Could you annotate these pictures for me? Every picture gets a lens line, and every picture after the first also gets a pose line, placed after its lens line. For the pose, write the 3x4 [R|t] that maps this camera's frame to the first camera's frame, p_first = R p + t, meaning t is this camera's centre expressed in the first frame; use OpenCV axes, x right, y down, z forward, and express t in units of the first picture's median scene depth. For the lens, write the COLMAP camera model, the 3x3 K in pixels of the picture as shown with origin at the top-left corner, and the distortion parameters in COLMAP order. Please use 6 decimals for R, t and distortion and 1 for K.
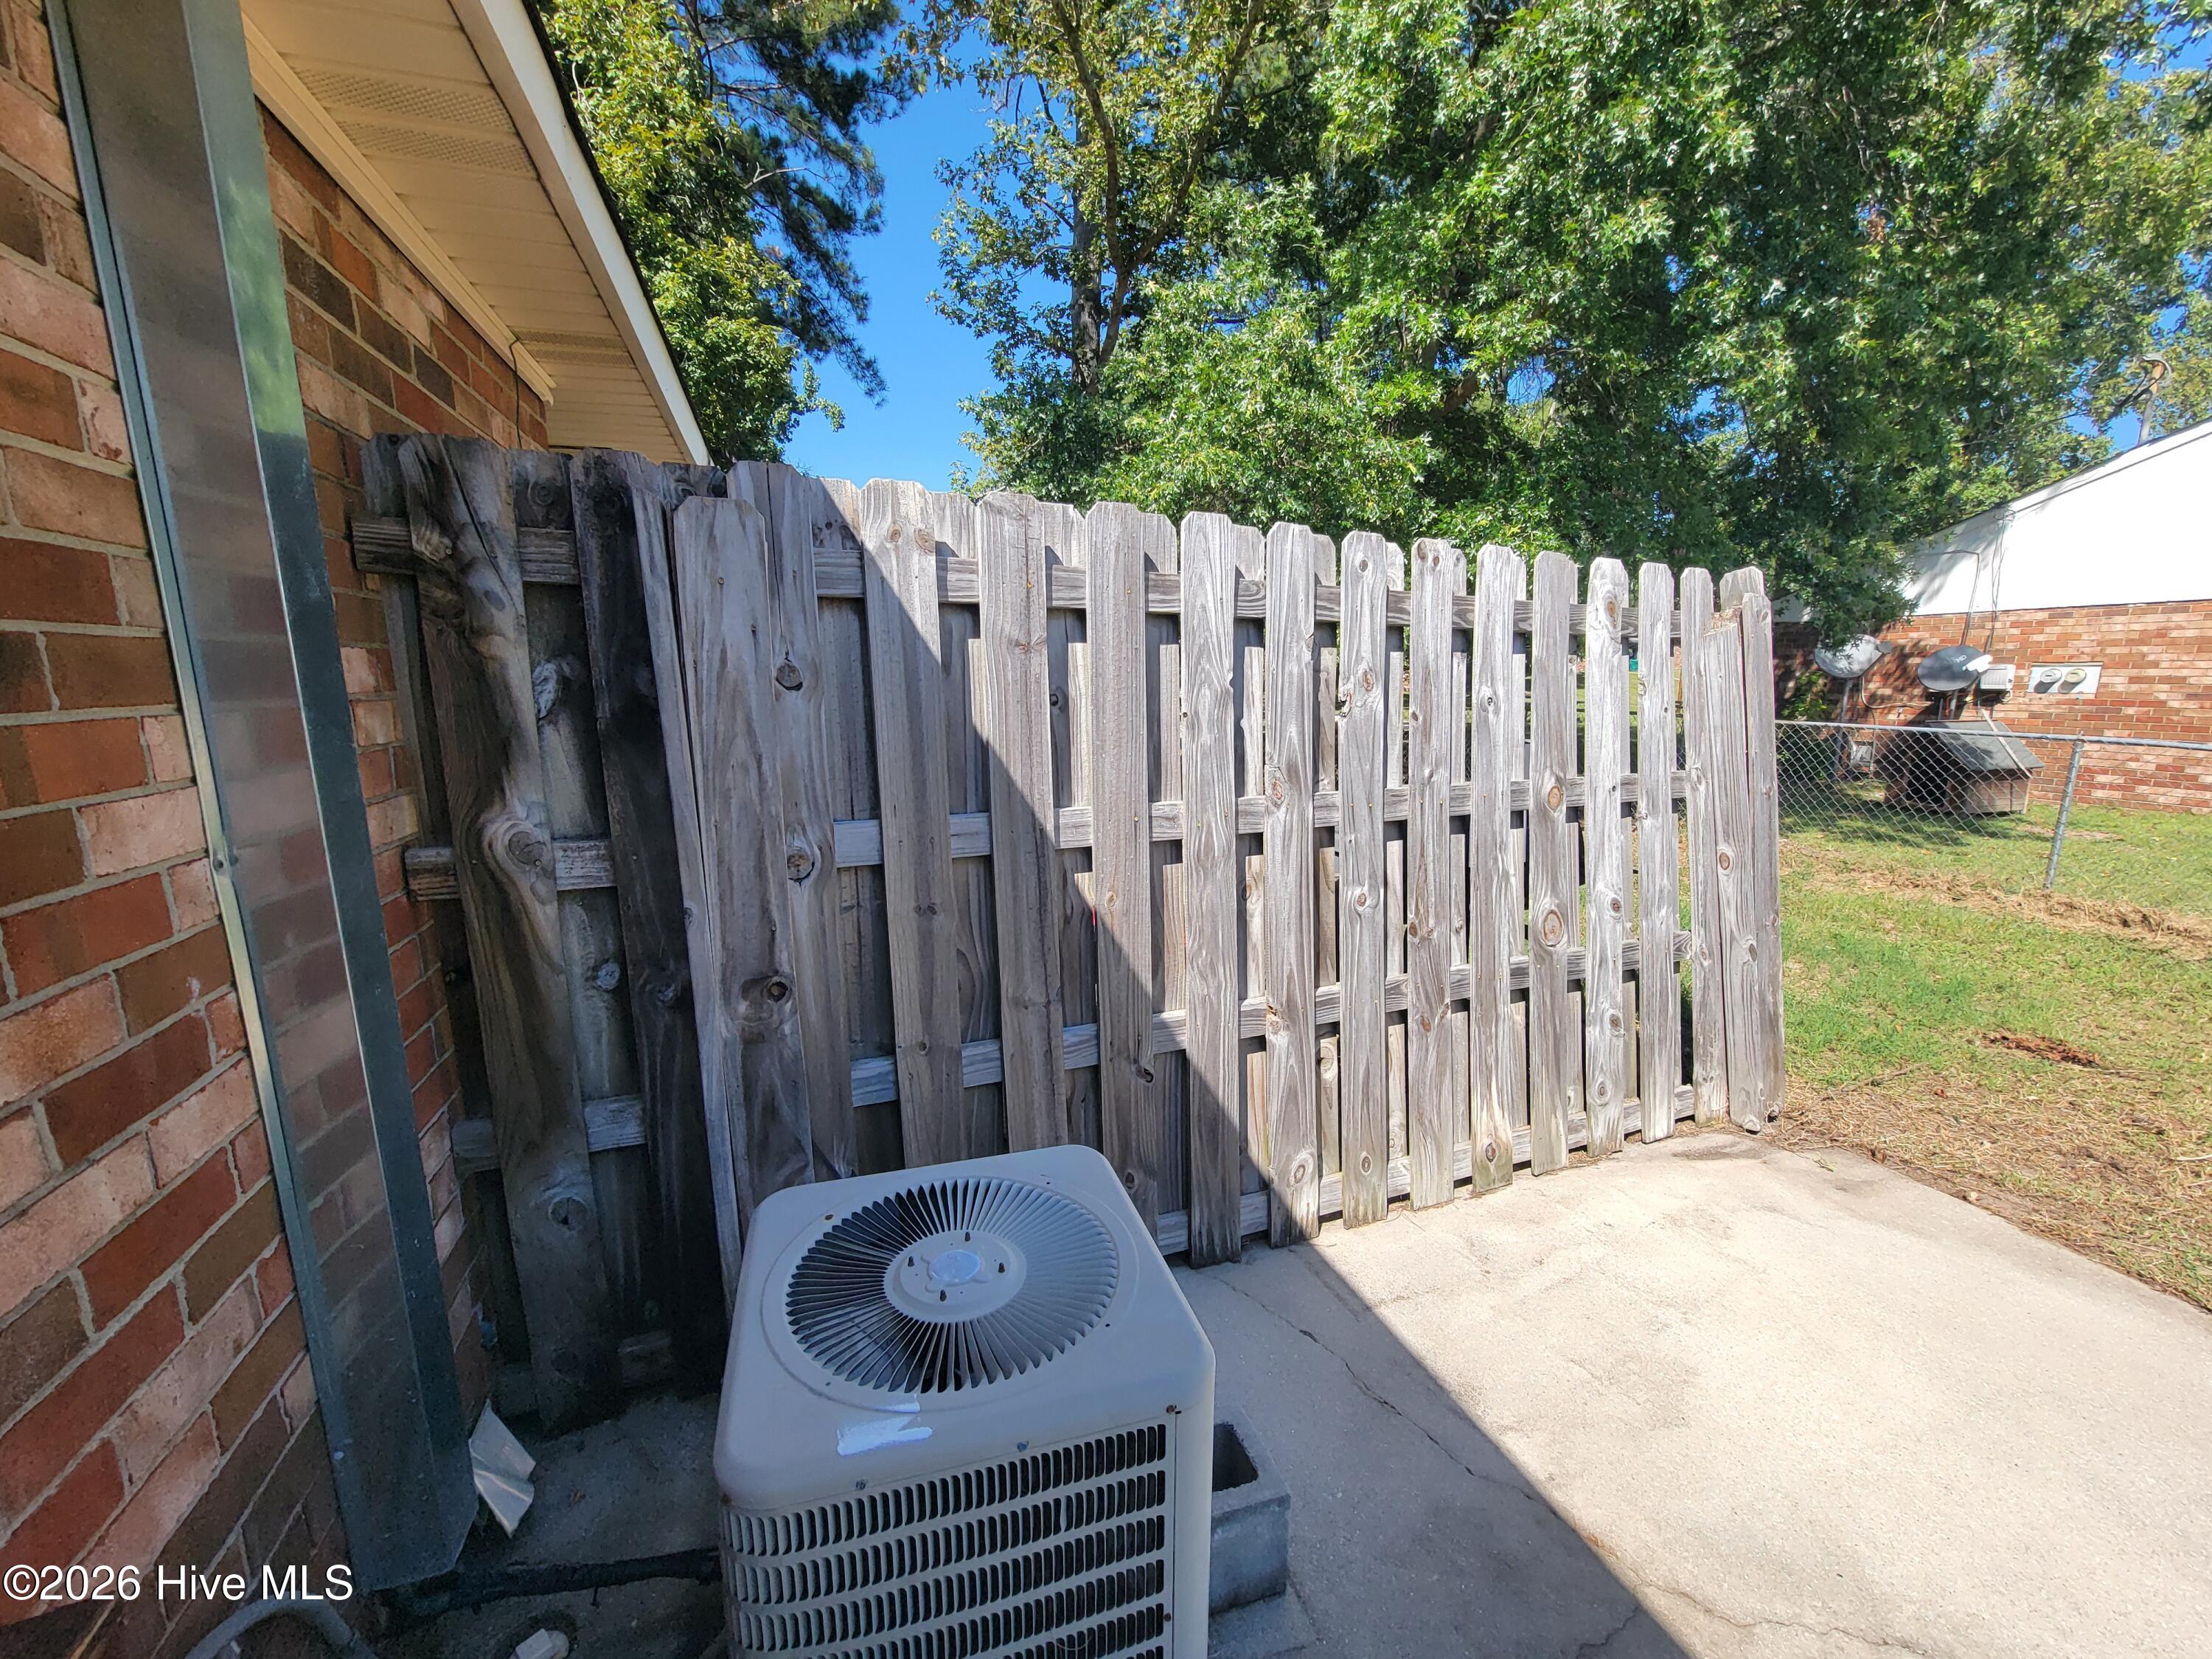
lens RADIAL K [[905.9, 0, 1106.3], [0, 905.9, 844.8], [0, 0, 1]] dist [-0.006028, 0.001630]
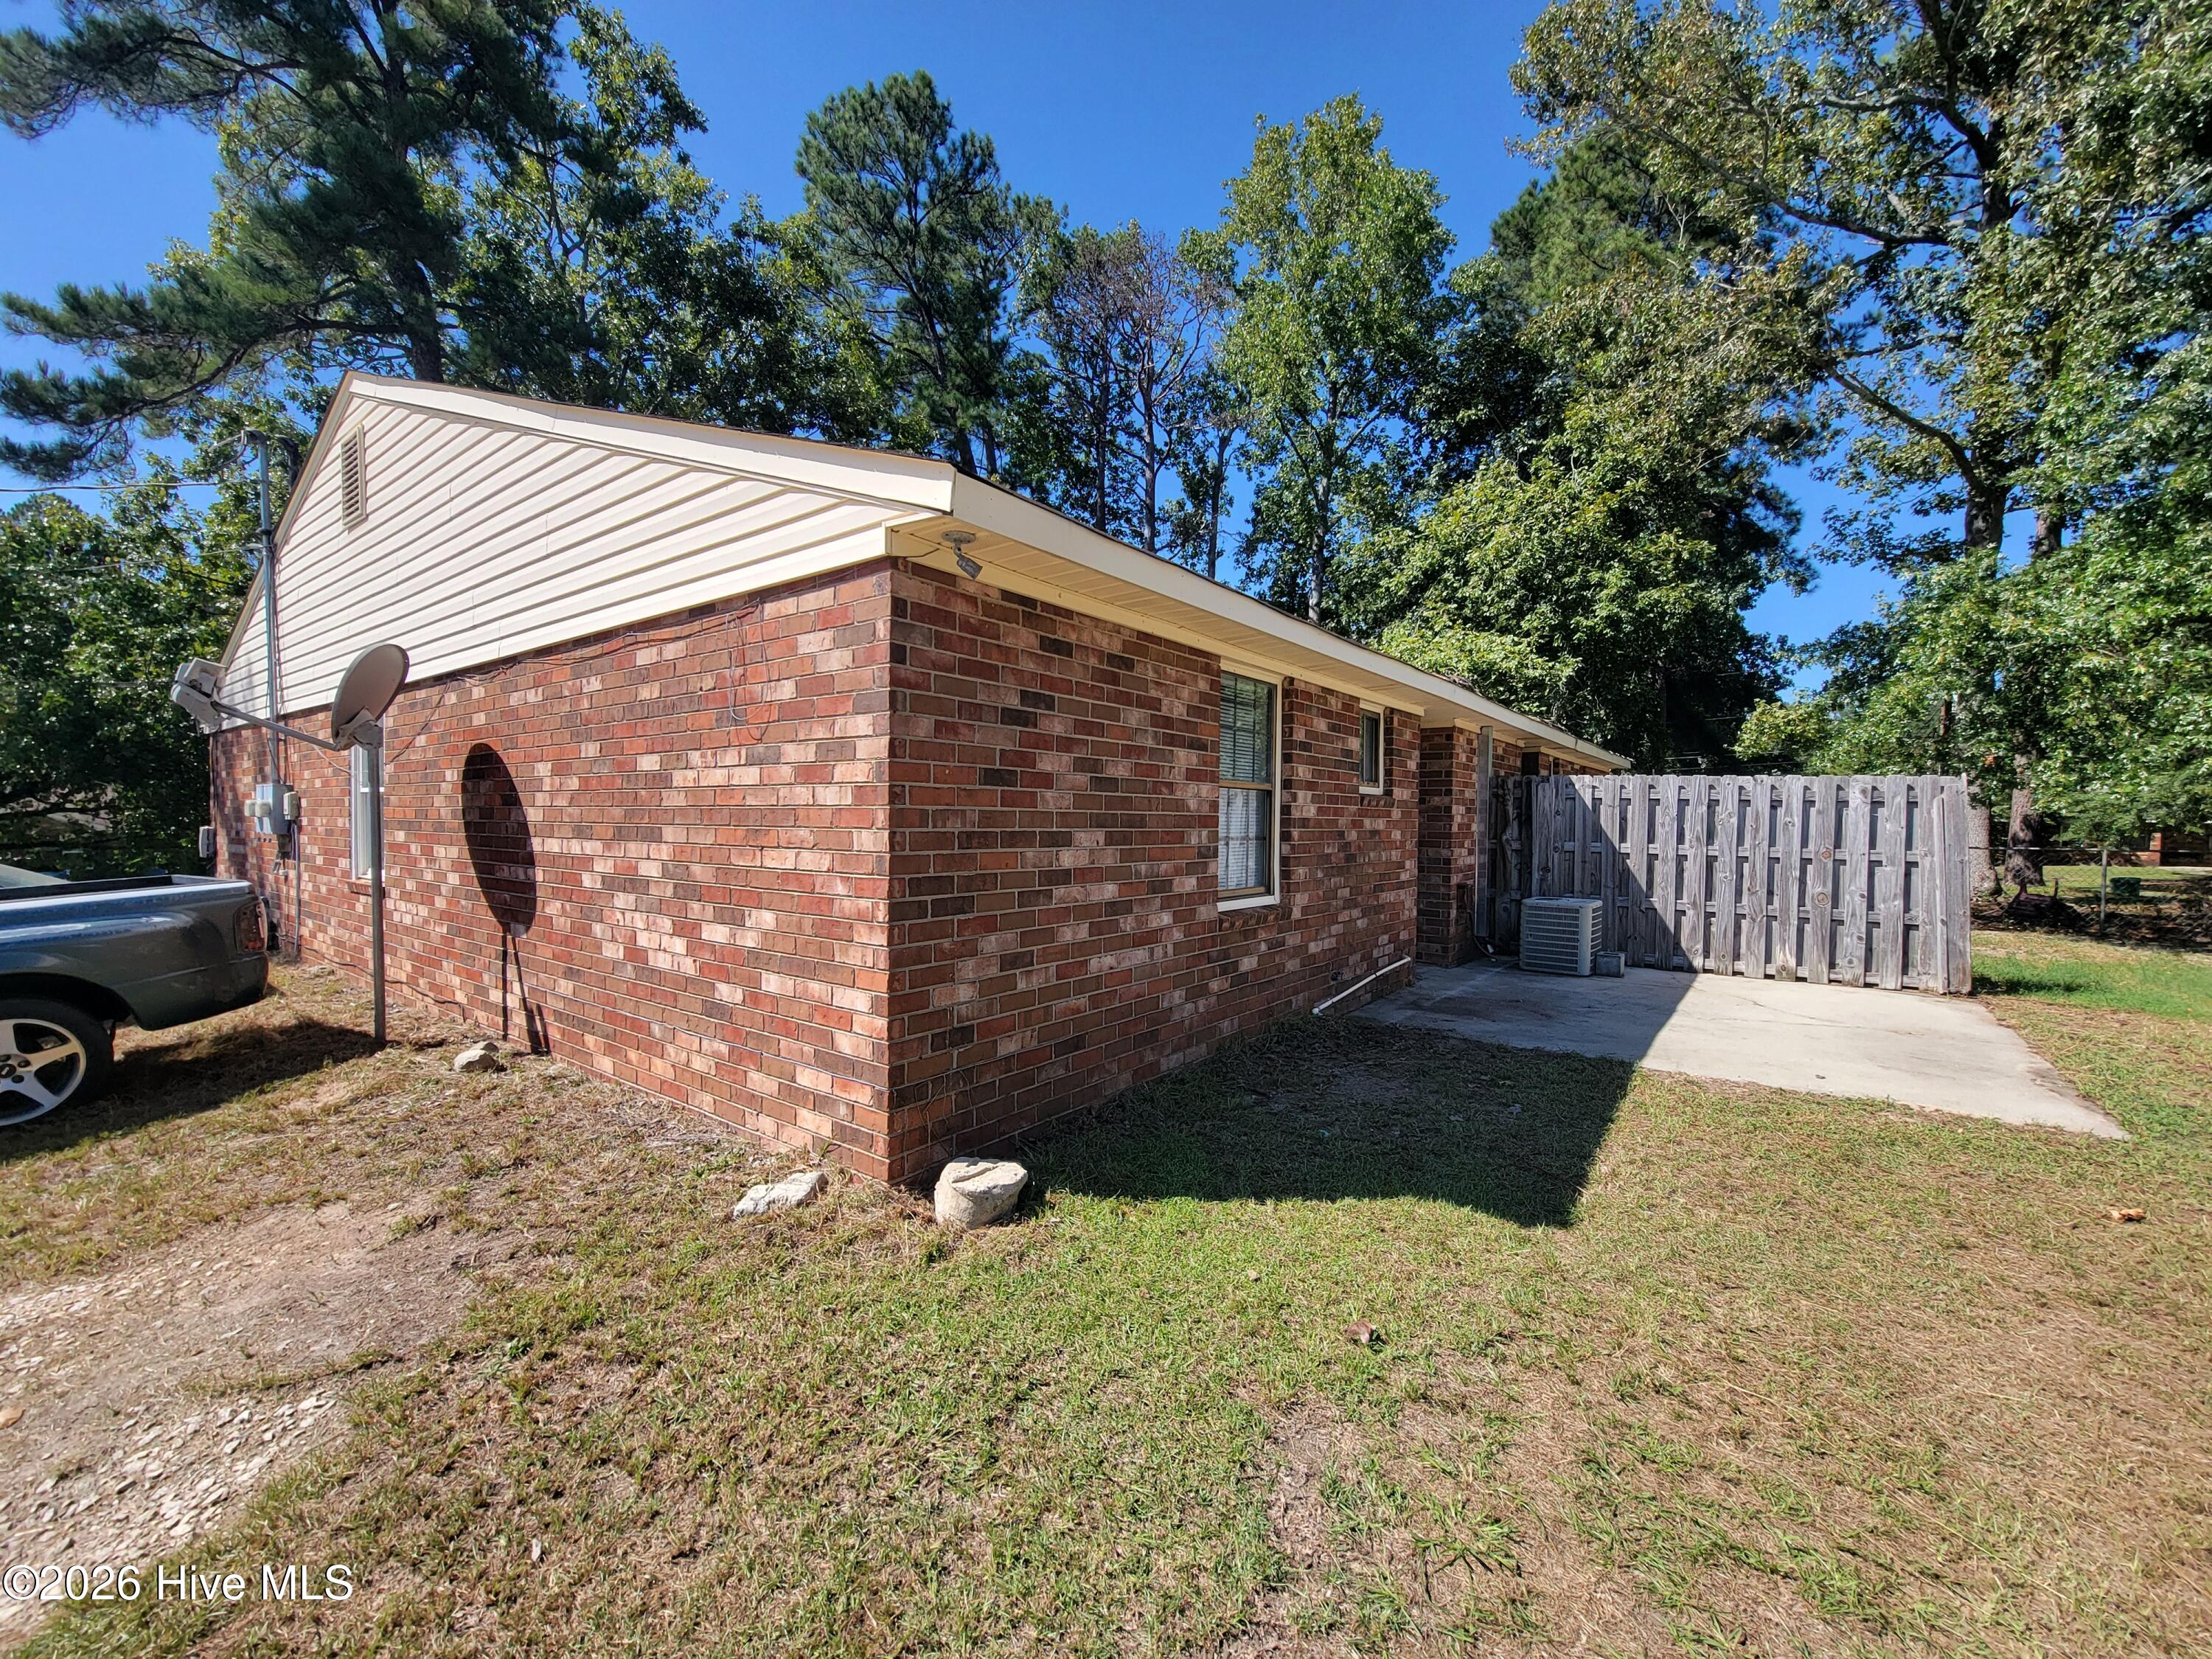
lens RADIAL K [[905.9, 0, 1106.3], [0, 905.9, 844.8], [0, 0, 1]] dist [-0.006028, 0.001630]
pose [[0.574336, 0.032660, -0.817968, 1.902515], [-0.167952, 0.982649, -0.078692, 0.659988], [0.801206, 0.182576, 0.569856, -3.155777]]
